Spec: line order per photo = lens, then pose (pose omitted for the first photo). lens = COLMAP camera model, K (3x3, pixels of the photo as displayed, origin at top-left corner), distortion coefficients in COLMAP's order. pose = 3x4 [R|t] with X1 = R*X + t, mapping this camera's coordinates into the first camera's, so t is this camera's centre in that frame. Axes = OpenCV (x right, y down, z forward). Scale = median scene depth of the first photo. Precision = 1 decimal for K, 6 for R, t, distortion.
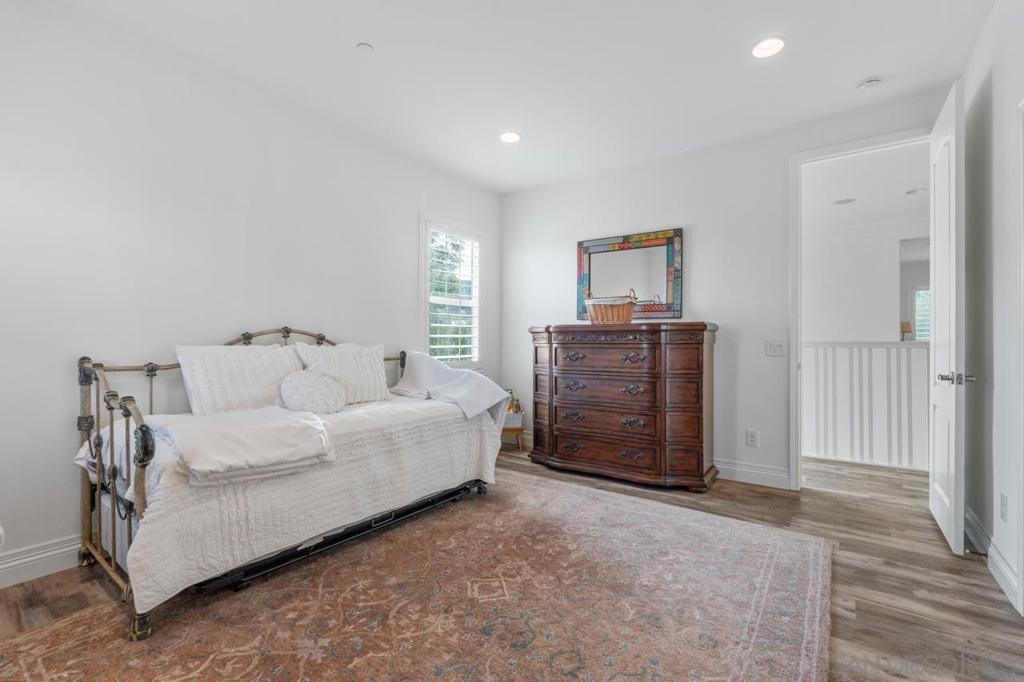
lens RADIAL K [[450.7, 0, 512.0], [0, 450.7, 341.0], [0, 0, 1]] dist [-0.001945, -0.000671]
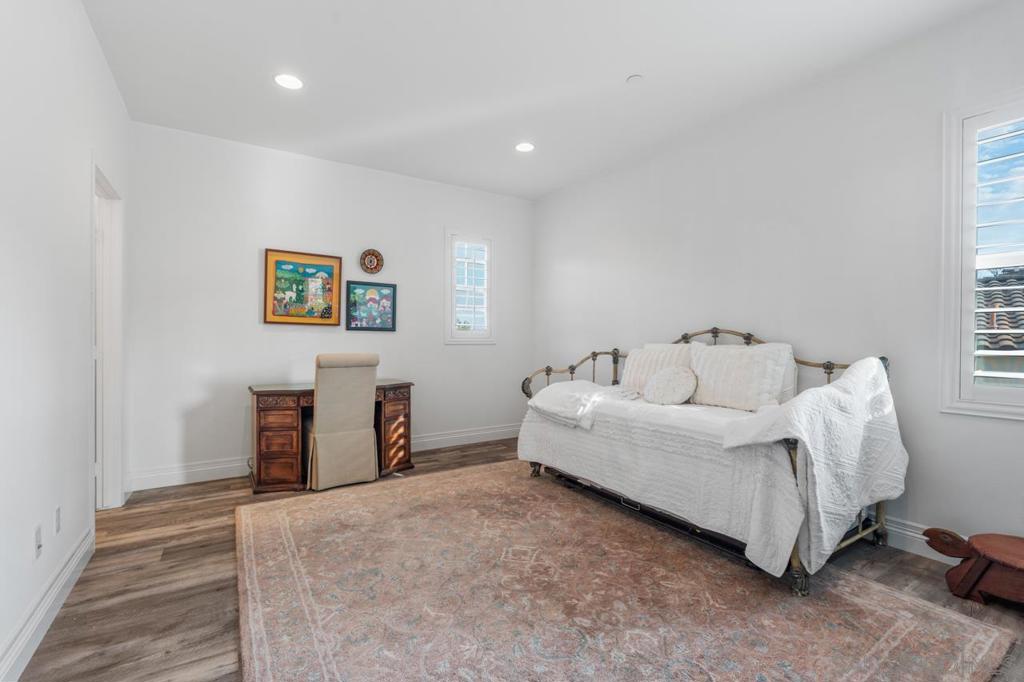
lens RADIAL K [[450.7, 0, 512.0], [0, 450.7, 341.0], [0, 0, 1]] dist [-0.001945, -0.000671]
pose [[-0.362320, 0.001557, -0.932052, 0.876535], [-0.001660, 0.999996, 0.002316, -0.000810], [0.932052, 0.002386, -0.362316, 1.184574]]
